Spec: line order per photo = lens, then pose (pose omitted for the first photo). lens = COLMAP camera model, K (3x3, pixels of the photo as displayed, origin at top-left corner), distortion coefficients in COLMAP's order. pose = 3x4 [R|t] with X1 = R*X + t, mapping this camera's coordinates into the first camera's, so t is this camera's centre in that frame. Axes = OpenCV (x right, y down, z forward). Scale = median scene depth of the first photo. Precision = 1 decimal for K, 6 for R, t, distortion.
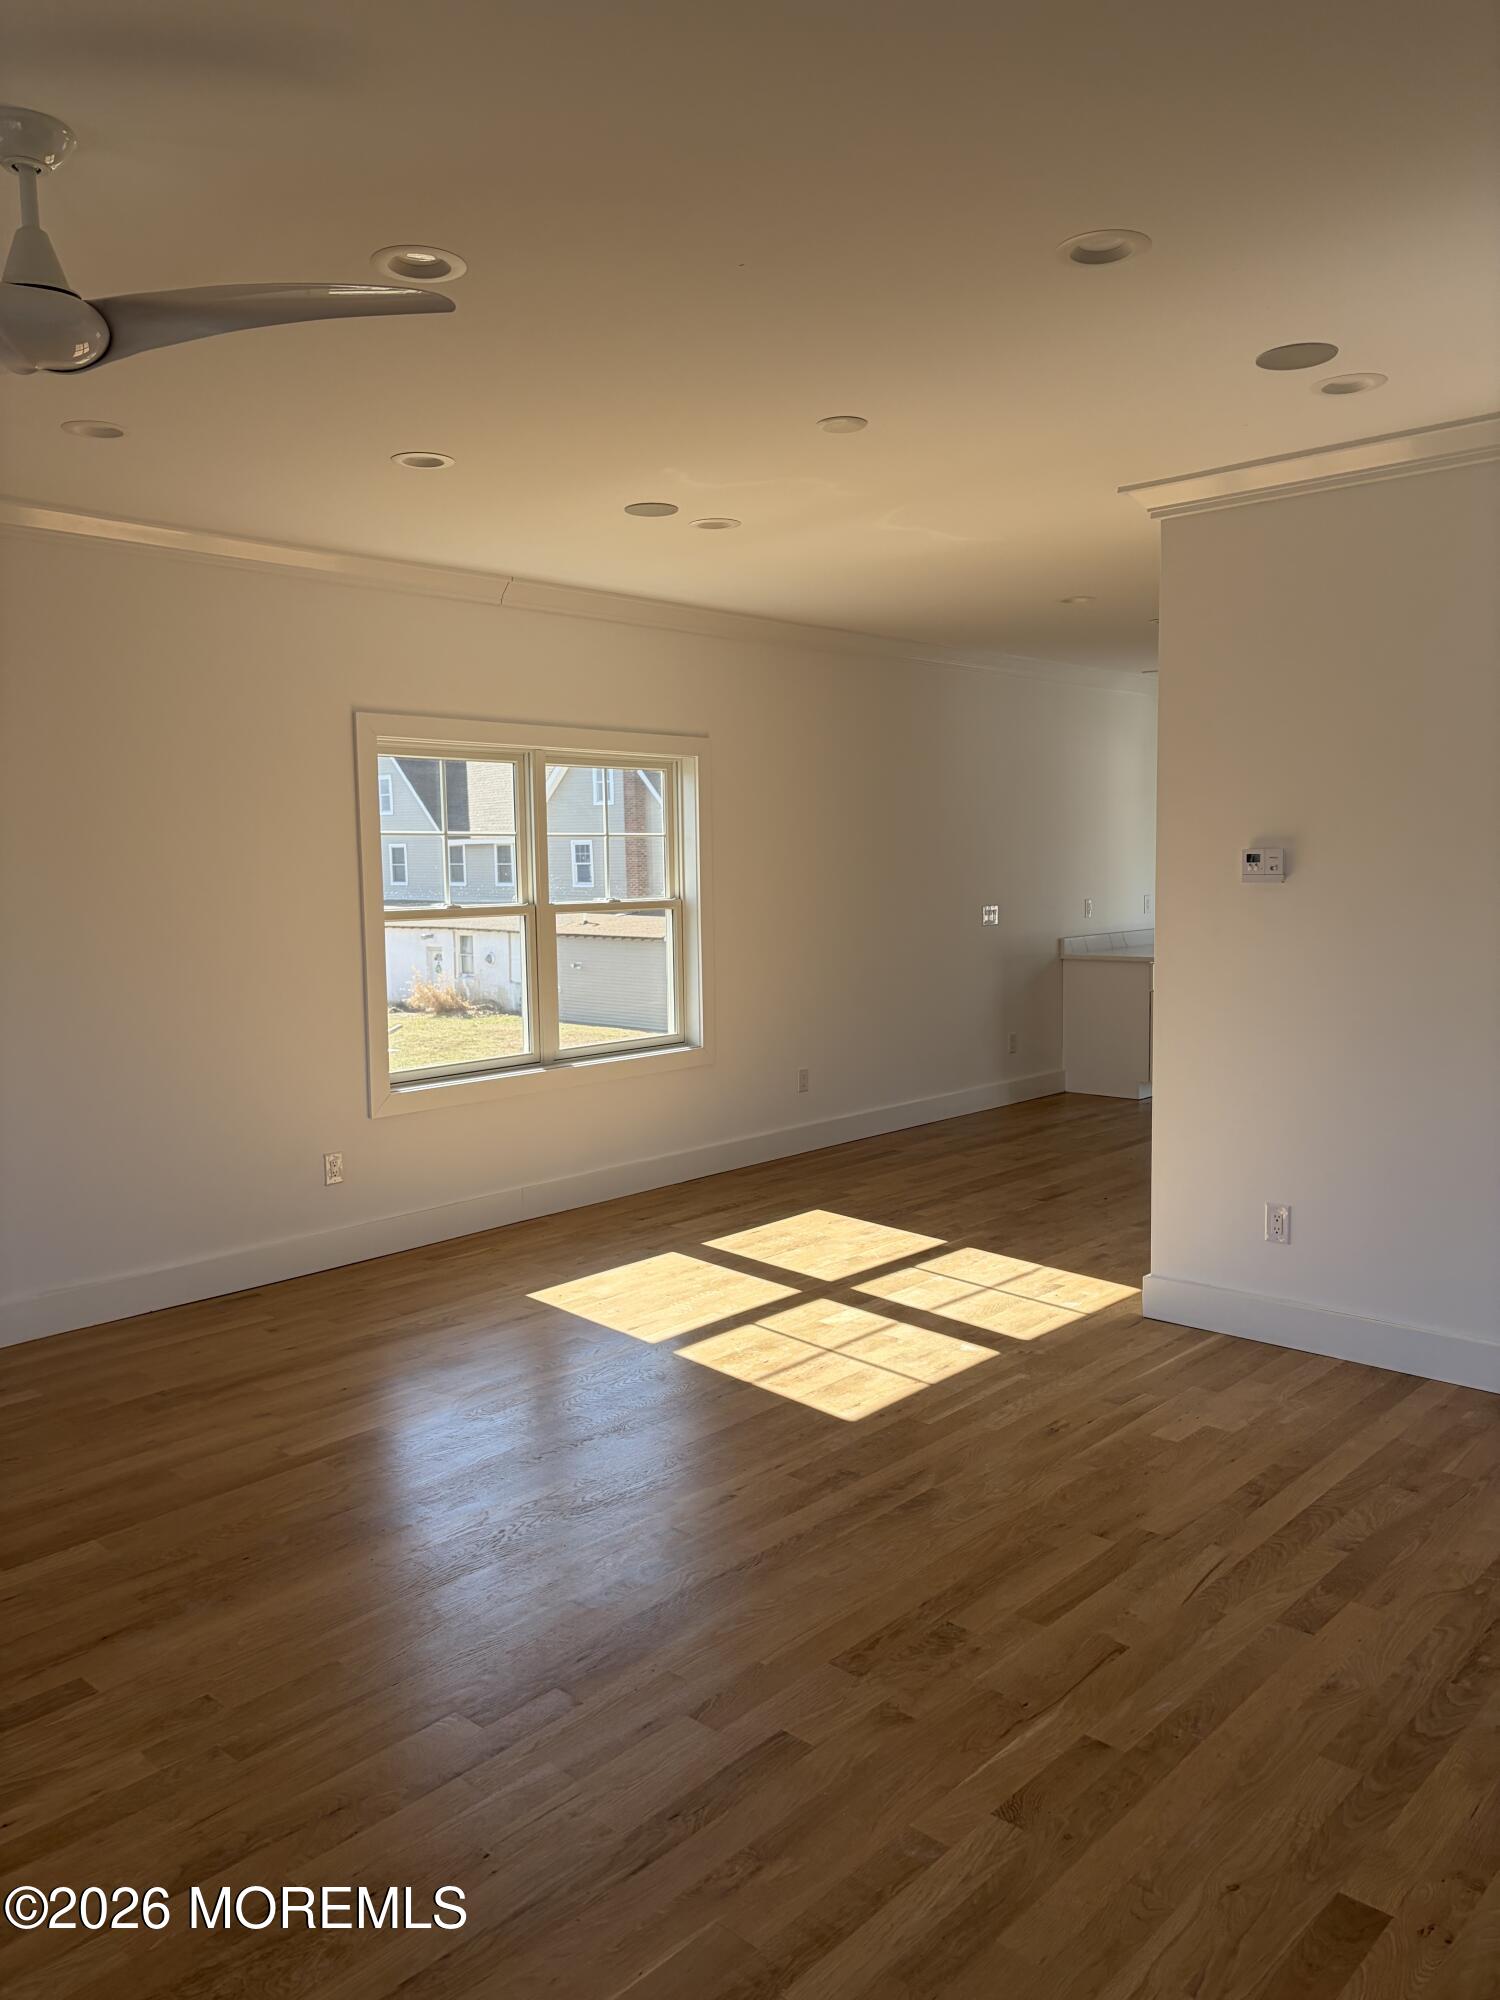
lens RADIAL K [[1526.7, 0, 767.9], [0, 1526.7, 1002.7], [0, 0, 1]] dist [0.047039, -0.032147]
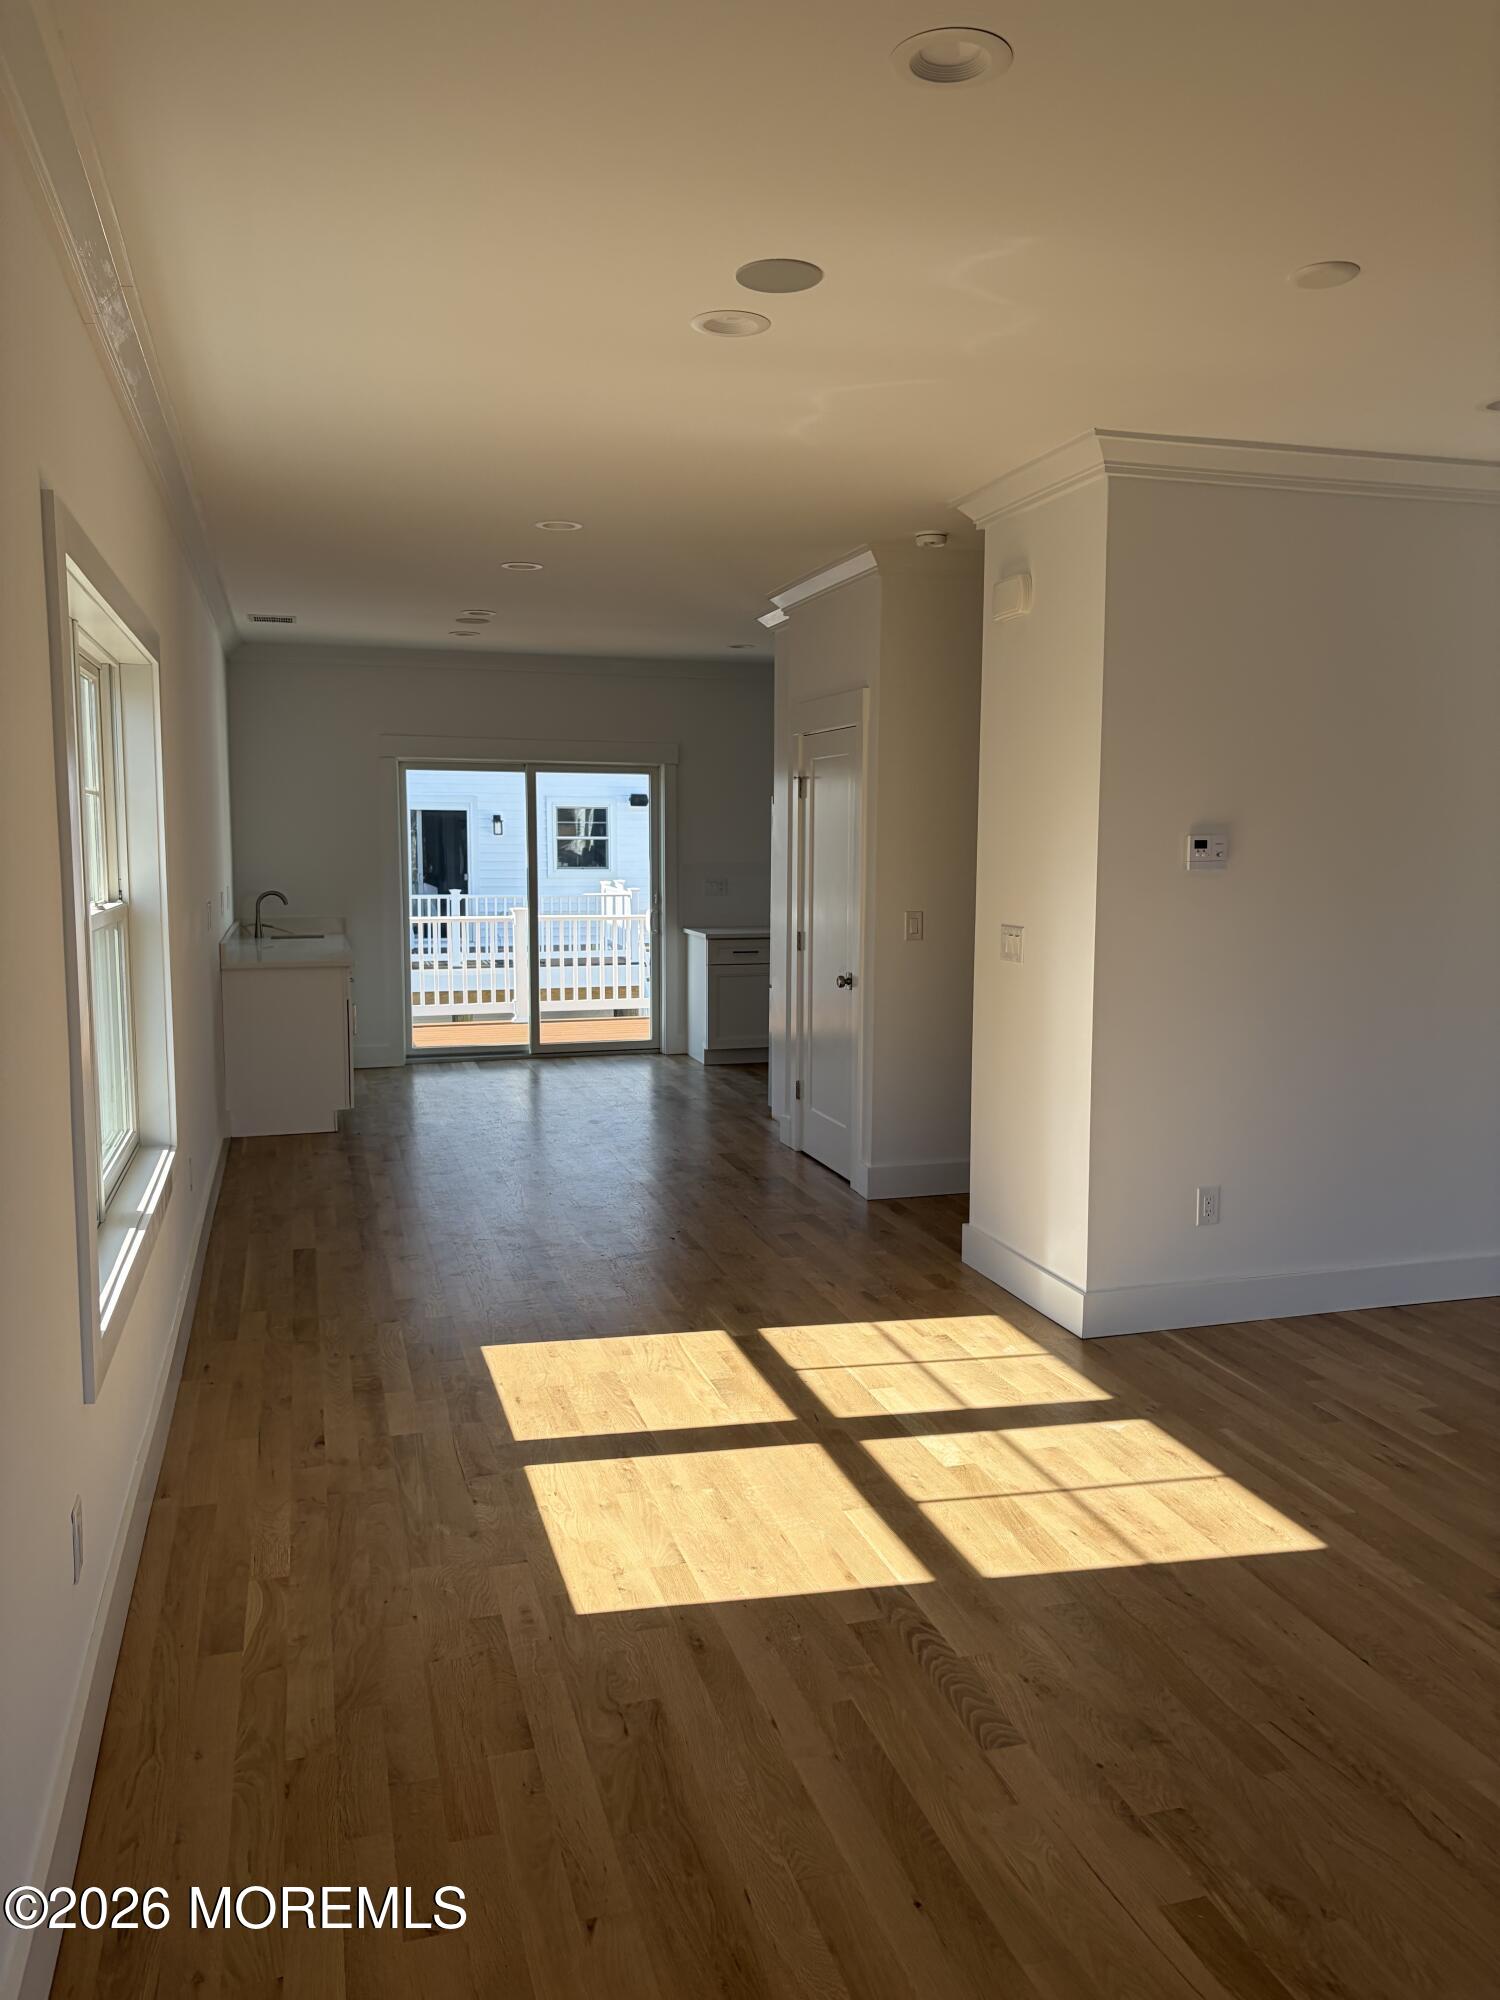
lens RADIAL K [[1526.7, 0, 758.4], [0, 1526.7, 995.7], [0, 0, 1]] dist [0.047039, -0.032147]
pose [[0.512257, -0.086910, 0.854423, -0.623458], [0.077036, 0.995506, 0.055075, -0.067106], [-0.855370, 0.037609, 0.516651, 0.673157]]
